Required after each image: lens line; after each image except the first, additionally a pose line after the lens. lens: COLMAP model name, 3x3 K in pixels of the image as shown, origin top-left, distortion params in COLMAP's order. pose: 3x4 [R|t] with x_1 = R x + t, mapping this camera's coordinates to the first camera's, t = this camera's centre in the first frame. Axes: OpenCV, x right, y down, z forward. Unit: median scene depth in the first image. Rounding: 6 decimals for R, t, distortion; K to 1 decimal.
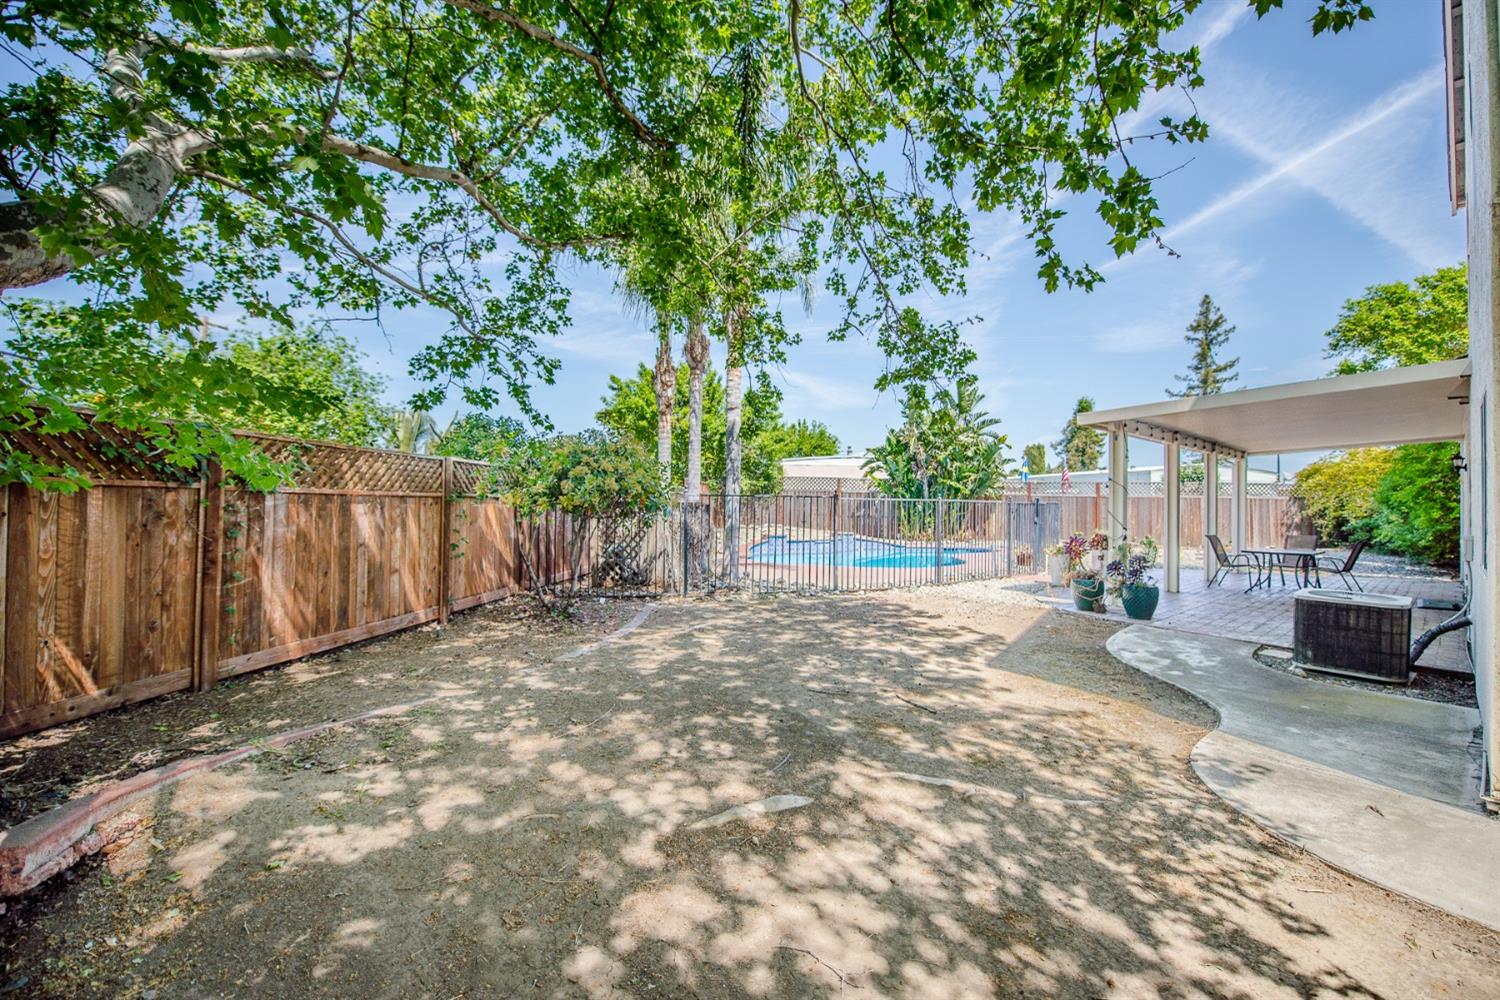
lens RADIAL K [[588.8, 0, 761.0], [0, 588.8, 506.9], [0, 0, 1]] dist [-0.014985, -0.004192]
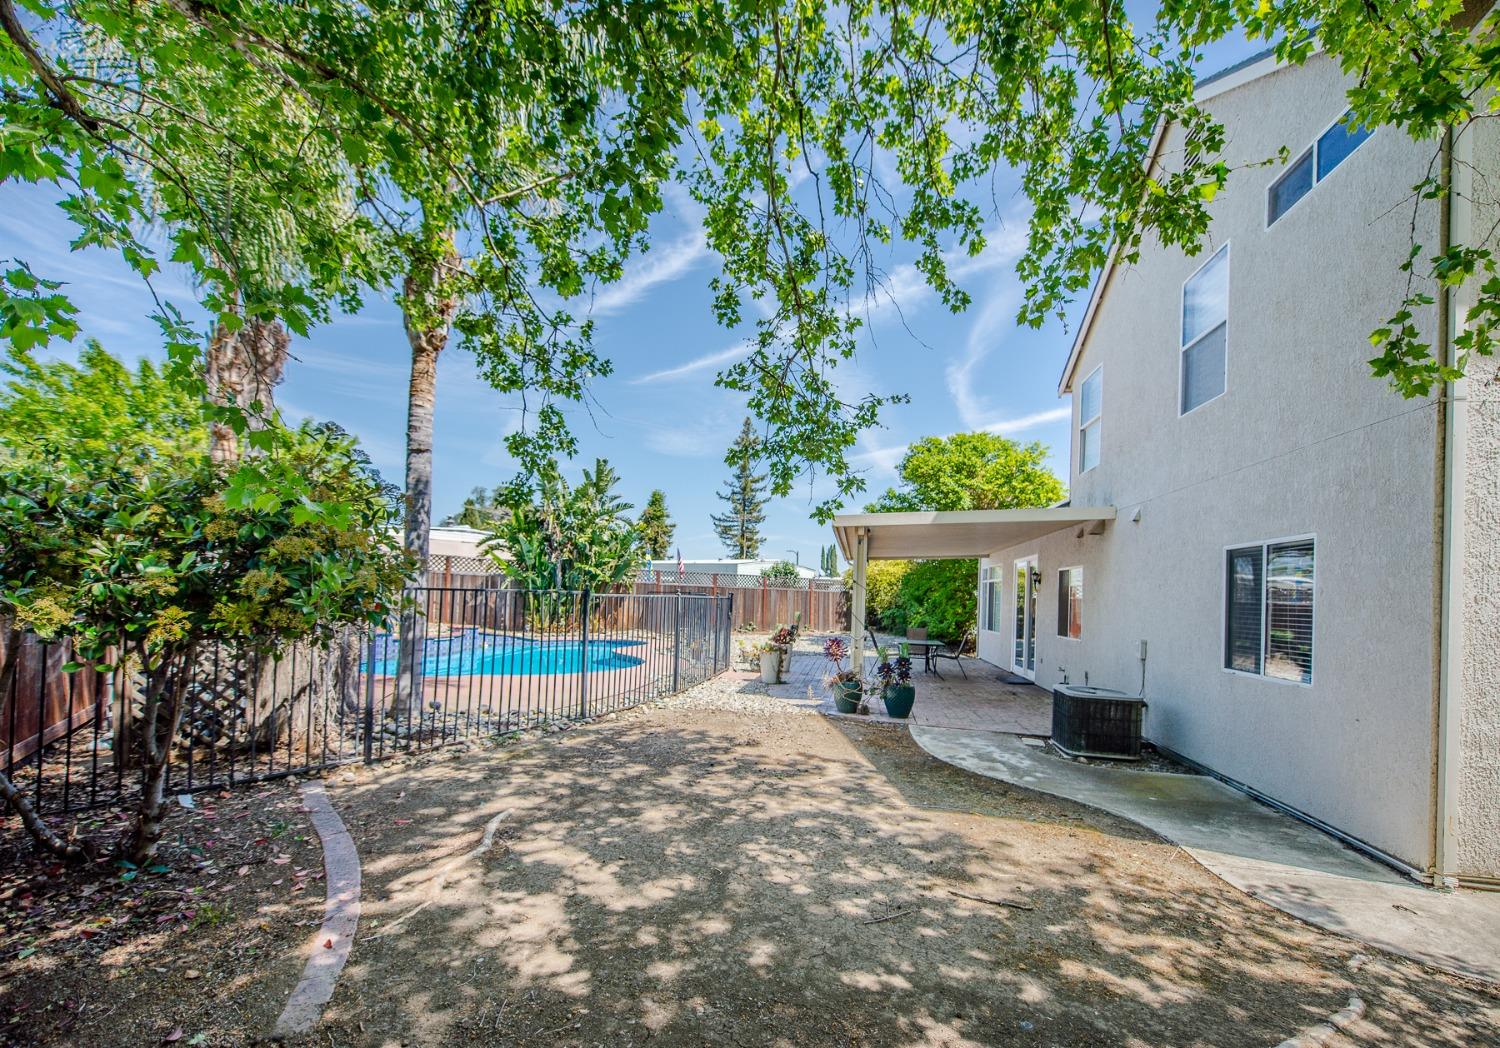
lens RADIAL K [[609.3, 0, 744.5], [0, 609.3, 576.8], [0, 0, 1]] dist [0.000635, -0.000582]
pose [[0.762230, 0.034454, 0.646388, -0.131220], [-0.023068, 0.999394, -0.026068, -0.012164], [-0.646895, 0.004959, 0.762563, 0.166763]]
